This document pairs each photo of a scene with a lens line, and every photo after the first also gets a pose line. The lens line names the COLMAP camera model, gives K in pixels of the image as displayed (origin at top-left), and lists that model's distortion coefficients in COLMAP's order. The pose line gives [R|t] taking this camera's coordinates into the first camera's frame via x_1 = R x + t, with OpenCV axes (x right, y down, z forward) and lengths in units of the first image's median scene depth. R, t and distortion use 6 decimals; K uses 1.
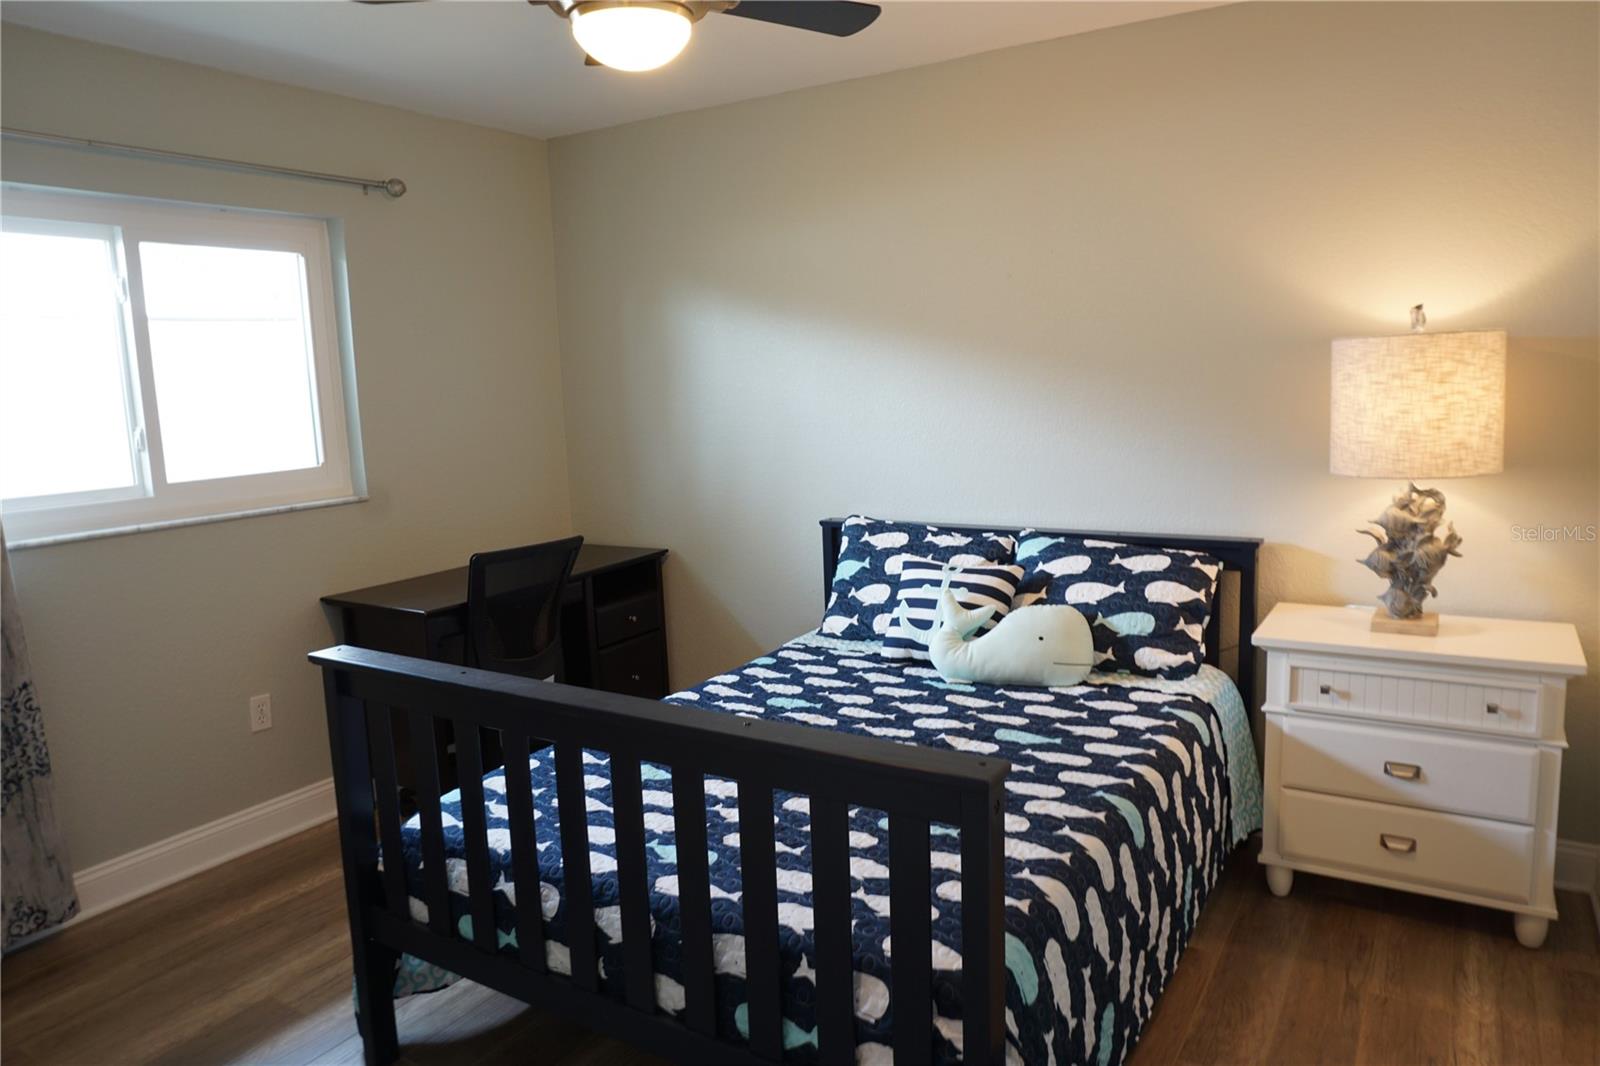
lens RADIAL K [[1072.8, 0, 803.1], [0, 1072.8, 524.8], [0, 0, 1]] dist [-0.047313, 0.032723]
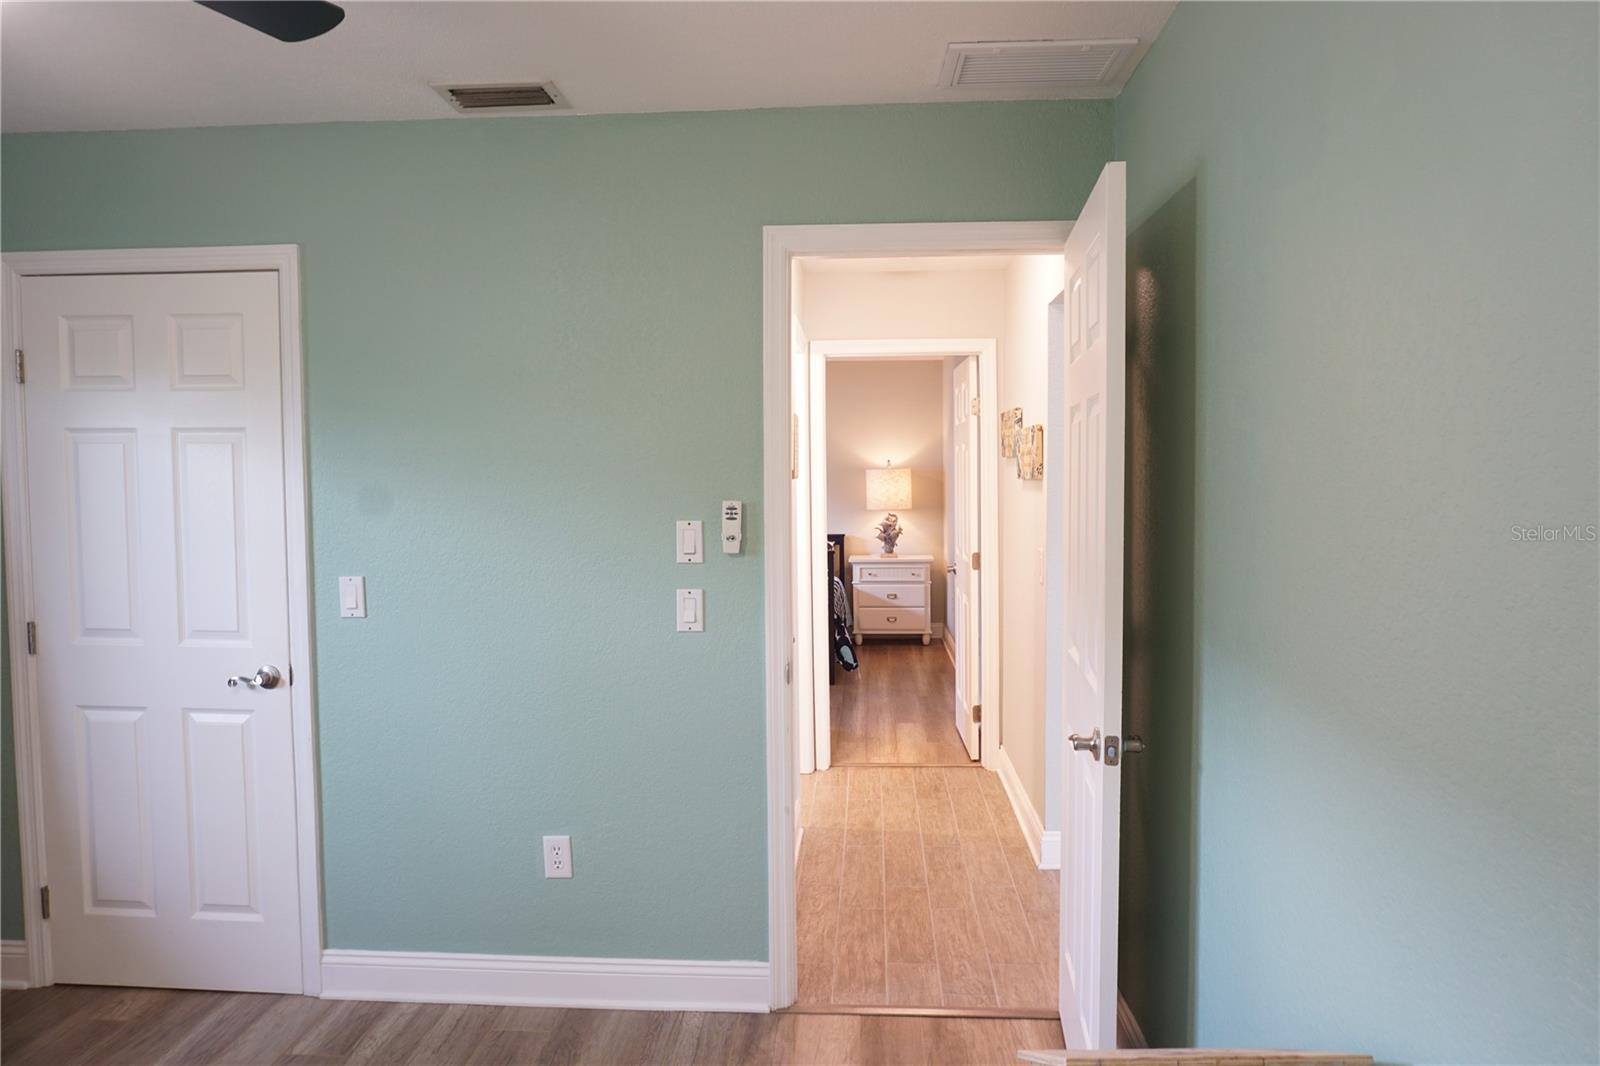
lens RADIAL K [[1072.8, 0, 801.2], [0, 1072.8, 533.1], [0, 0, 1]] dist [-0.047313, 0.032723]
pose [[0.885980, 0.004074, 0.463706, -1.238133], [0.042982, 0.994935, -0.090865, 0.320222], [-0.461728, 0.100435, 0.881317, -1.844853]]
